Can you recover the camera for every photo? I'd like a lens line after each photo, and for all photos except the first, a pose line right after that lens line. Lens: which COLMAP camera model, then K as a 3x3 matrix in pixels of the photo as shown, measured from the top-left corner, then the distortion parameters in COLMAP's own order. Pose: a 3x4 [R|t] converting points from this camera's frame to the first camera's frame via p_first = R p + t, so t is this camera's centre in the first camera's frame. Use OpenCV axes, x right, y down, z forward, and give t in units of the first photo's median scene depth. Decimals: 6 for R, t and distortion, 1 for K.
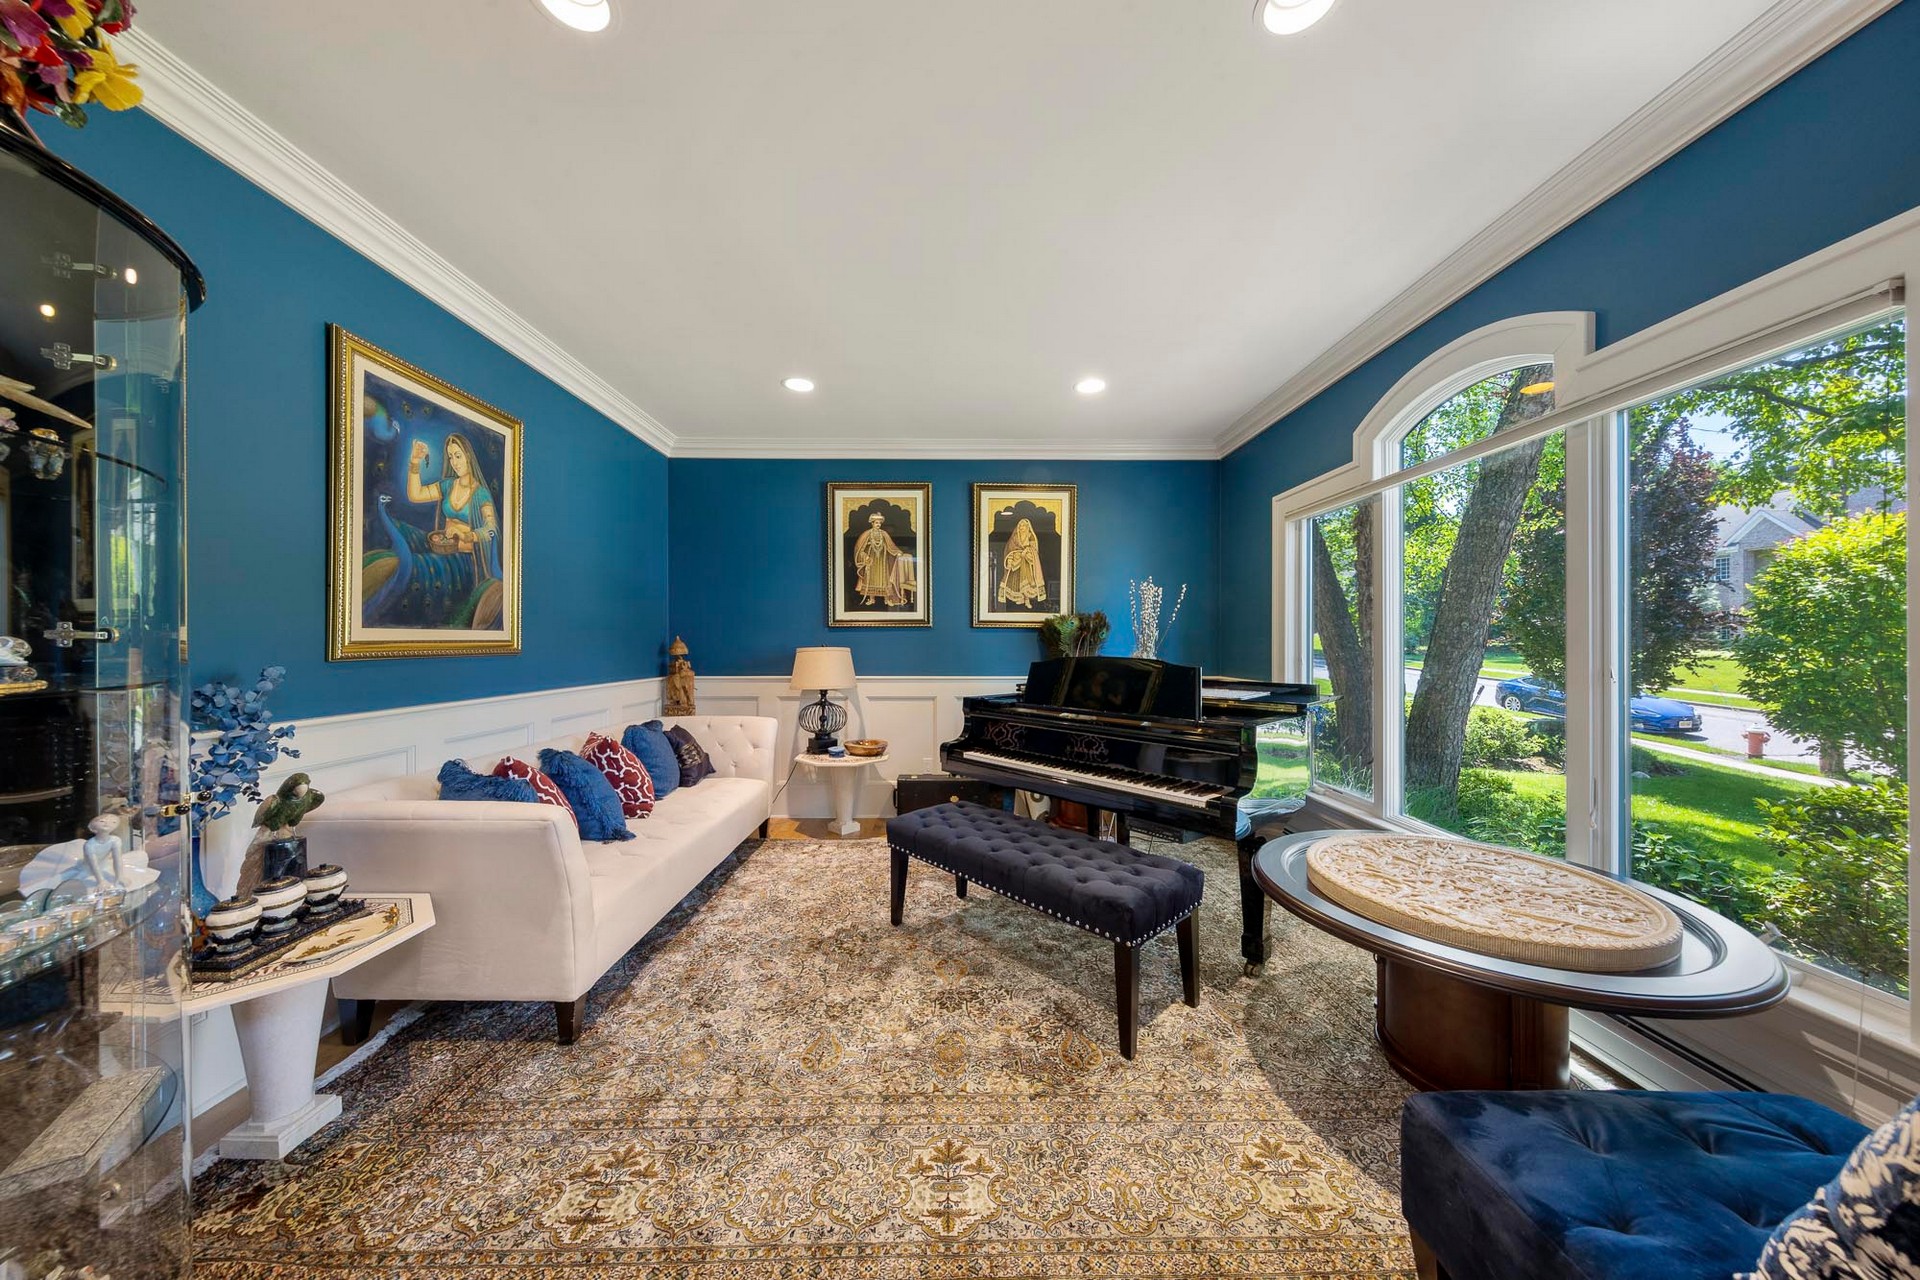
lens RADIAL K [[611.2, 0, 954.6], [0, 611.2, 638.2], [0, 0, 1]] dist [0.008100, -0.002709]
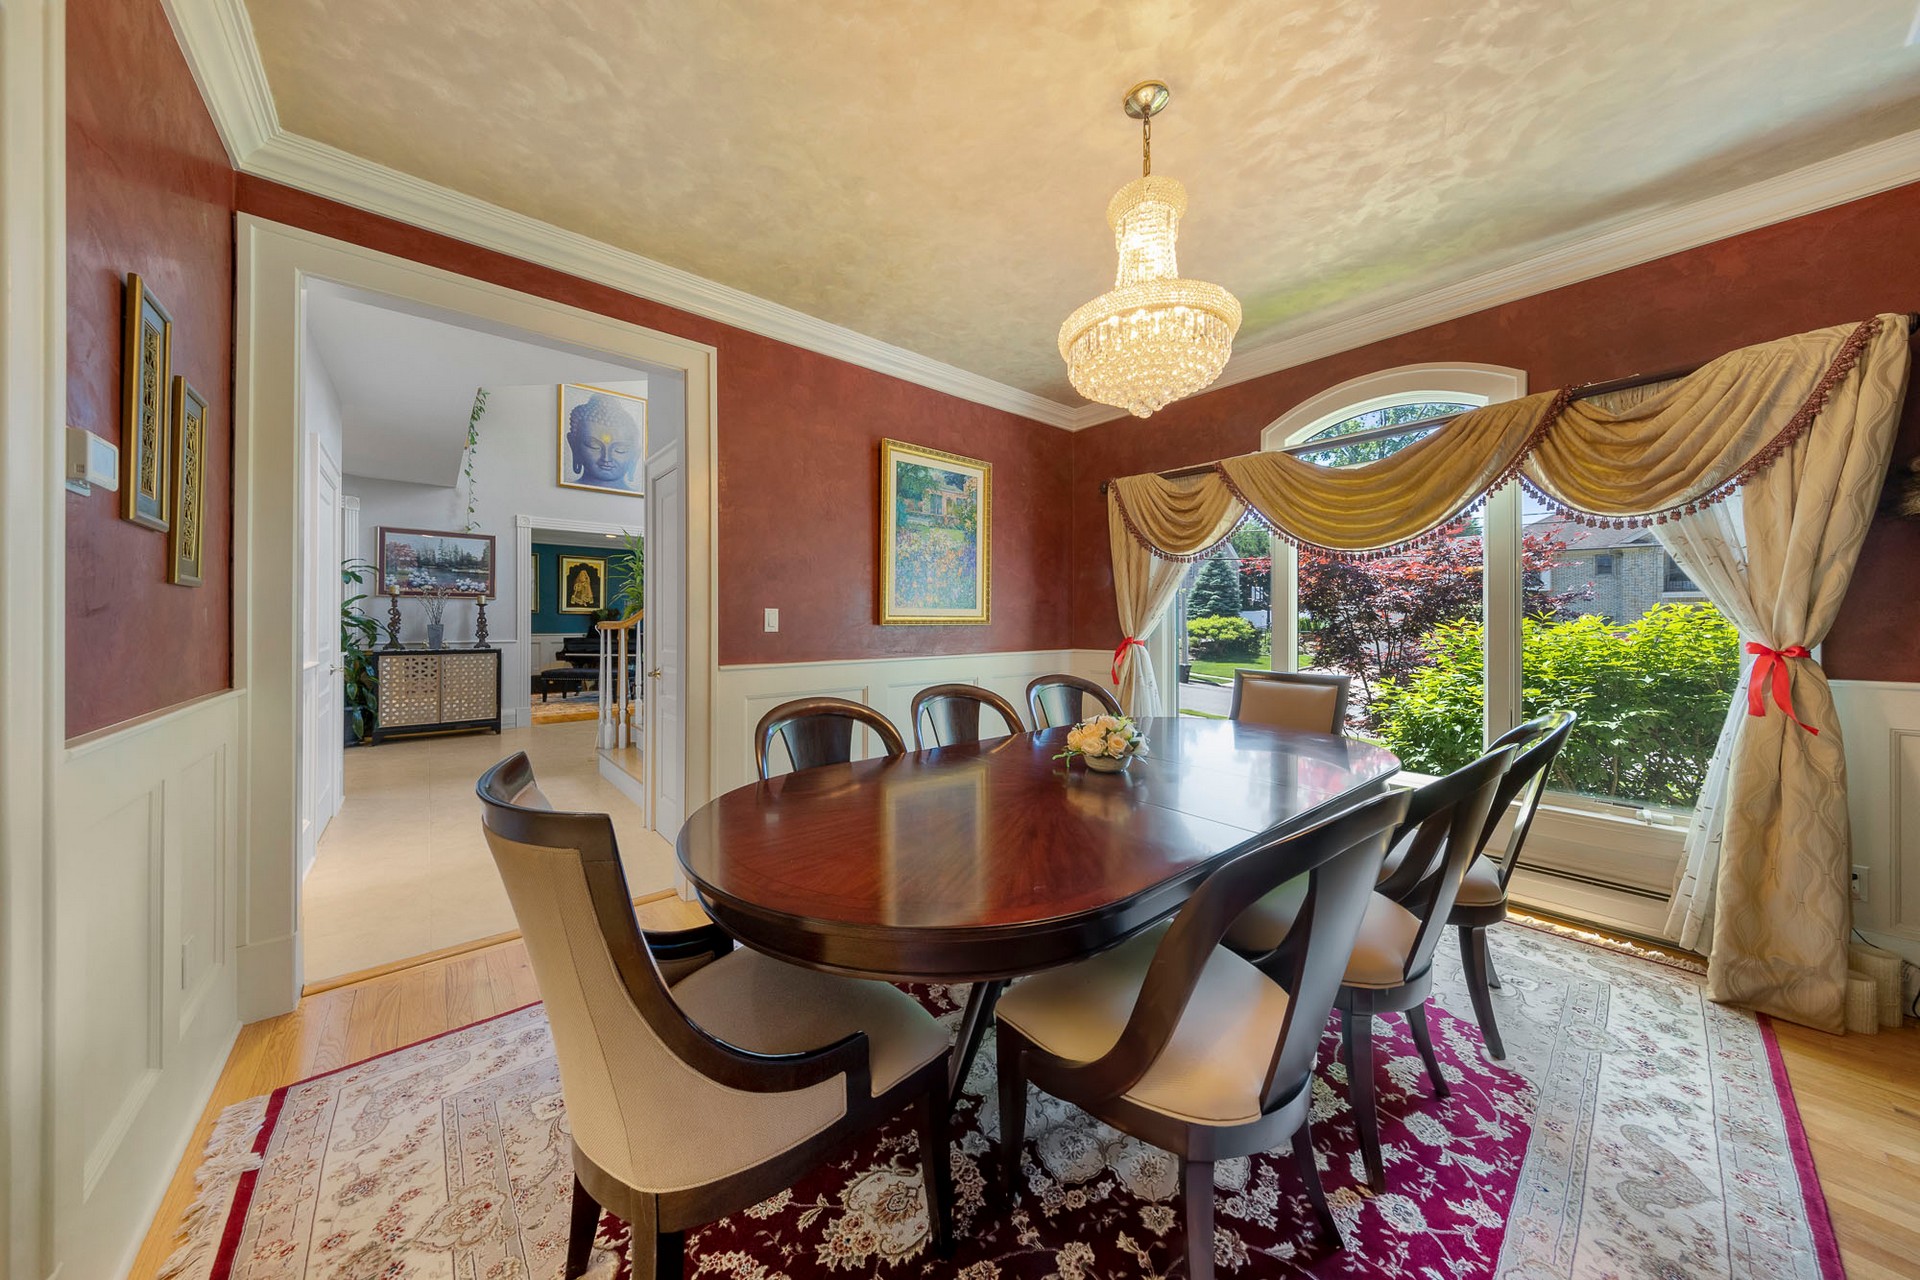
lens RADIAL K [[613.5, 0, 957.1], [0, 613.5, 622.0], [0, 0, 1]] dist [0.000312, 0.000021]
pose [[0.768453, -0.001496, 0.639905, -0.617568], [-0.002377, 0.999984, 0.005192, -0.002377], [-0.639902, -0.005511, 0.768437, -3.698913]]
